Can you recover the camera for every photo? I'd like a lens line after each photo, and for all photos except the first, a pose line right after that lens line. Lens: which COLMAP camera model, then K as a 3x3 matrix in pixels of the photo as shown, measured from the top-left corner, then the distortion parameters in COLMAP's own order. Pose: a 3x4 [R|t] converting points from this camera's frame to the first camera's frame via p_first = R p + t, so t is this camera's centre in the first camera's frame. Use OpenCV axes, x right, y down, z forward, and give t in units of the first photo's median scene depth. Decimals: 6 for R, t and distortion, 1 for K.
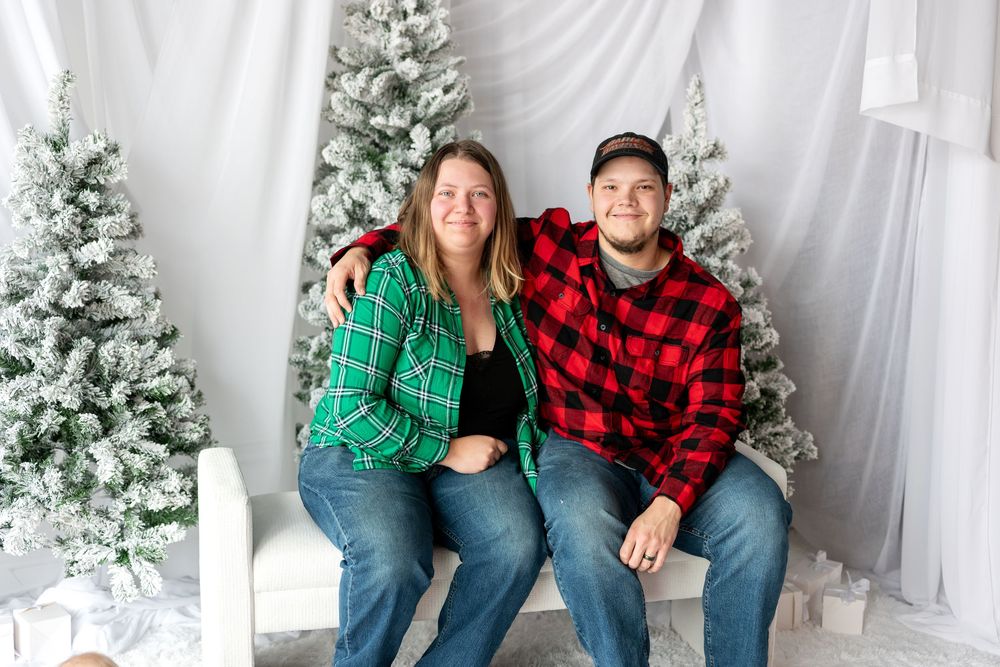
lens RADIAL K [[1396.2, 0, 502.5], [0, 1396.2, 317.8], [0, 0, 1]] dist [-0.000426, 0.000000]
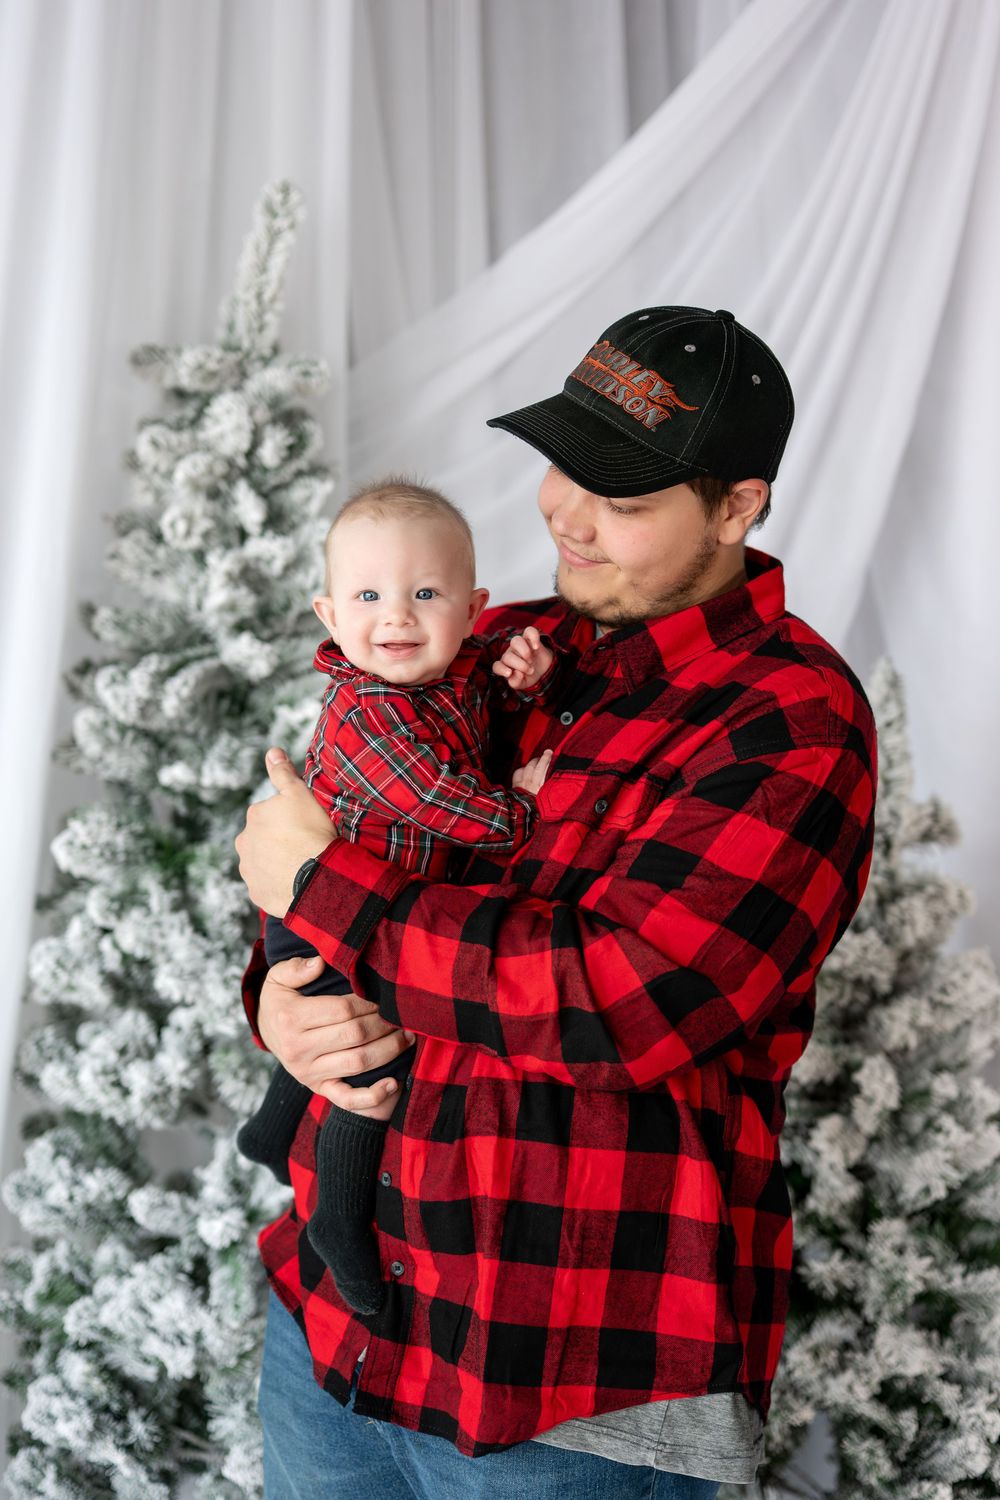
lens RADIAL K [[2094.3, 0, 495.9], [0, 2094.3, 758.6], [0, 0, 1]] dist [-0.000426, 0.000000]
pose [[0.999937, -0.010439, 0.004120, 0.009158], [0.010715, 0.997214, -0.073814, -0.094649], [-0.003338, 0.073854, 0.997264, 0.330882]]
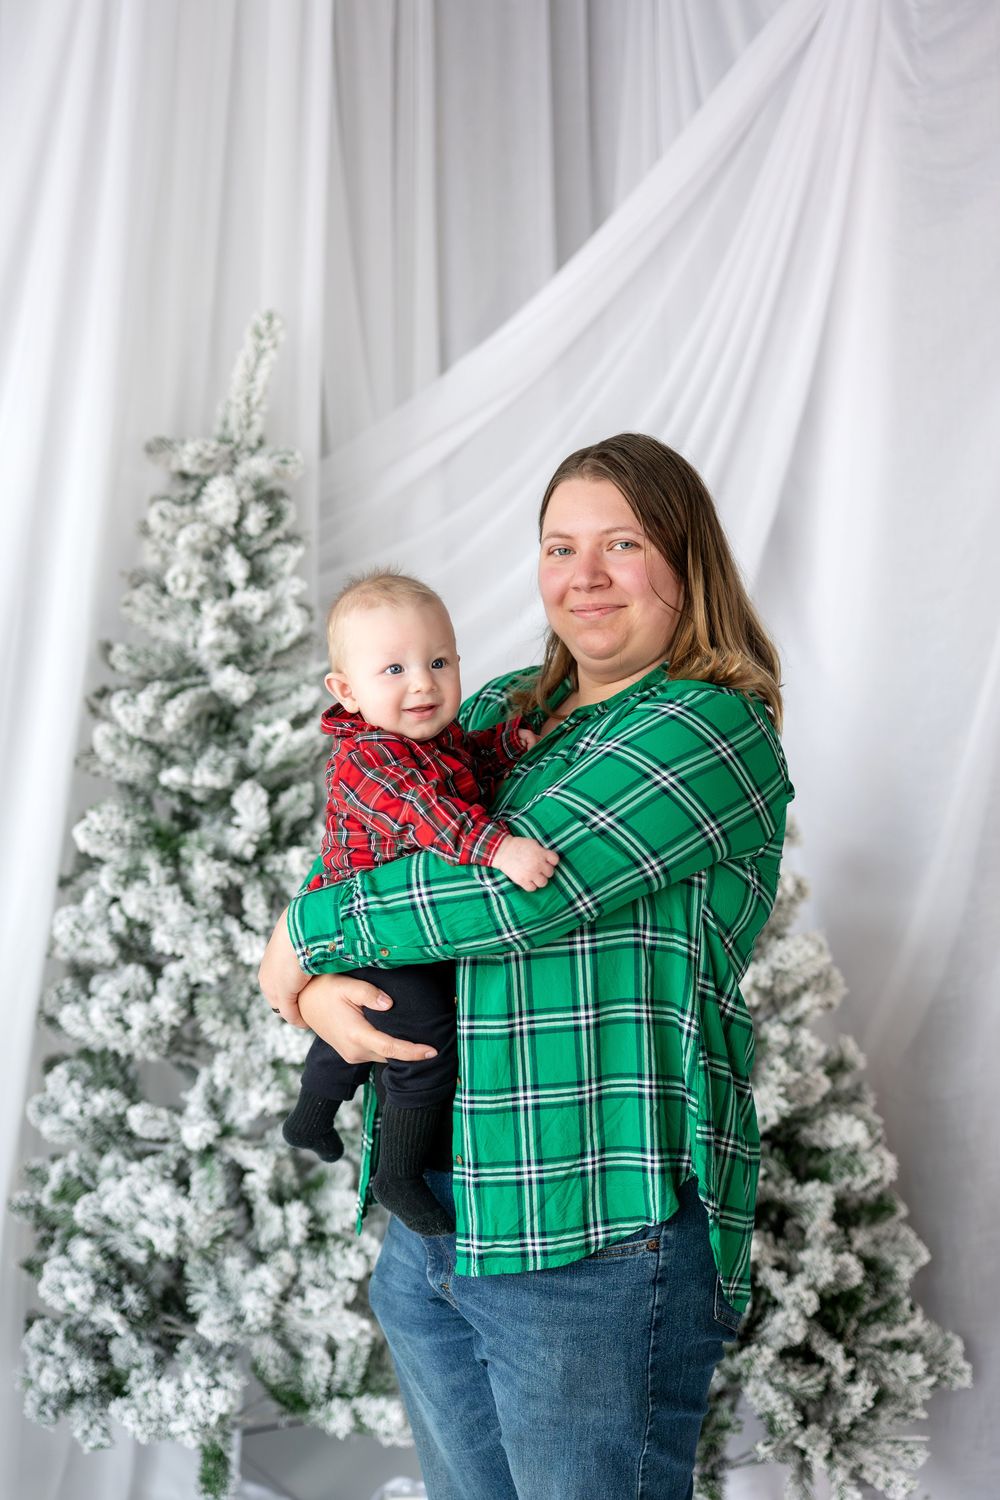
lens RADIAL K [[2094.3, 0, 503.0], [0, 2094.3, 752.7], [0, 0, 1]] dist [-0.000426, 0.000000]
pose [[0.999981, 0.006001, -0.001639, 0.043607], [-0.006146, 0.993766, -0.111319, -0.057006], [0.000961, 0.111327, 0.993783, 0.161377]]
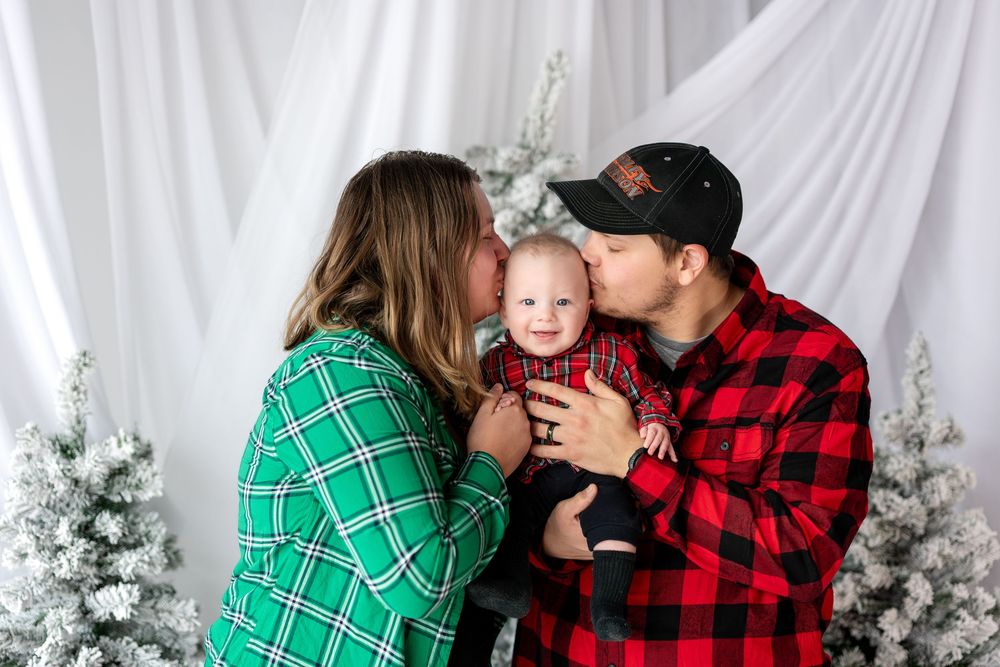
lens RADIAL K [[1396.2, 0, 497.6], [0, 1396.2, 332.3], [0, 0, 1]] dist [-0.000426, 0.000000]
pose [[0.998632, -0.007647, -0.051717, -0.049606], [0.001909, 0.993918, -0.110109, -0.093466], [0.052245, 0.109859, 0.992573, 0.247870]]
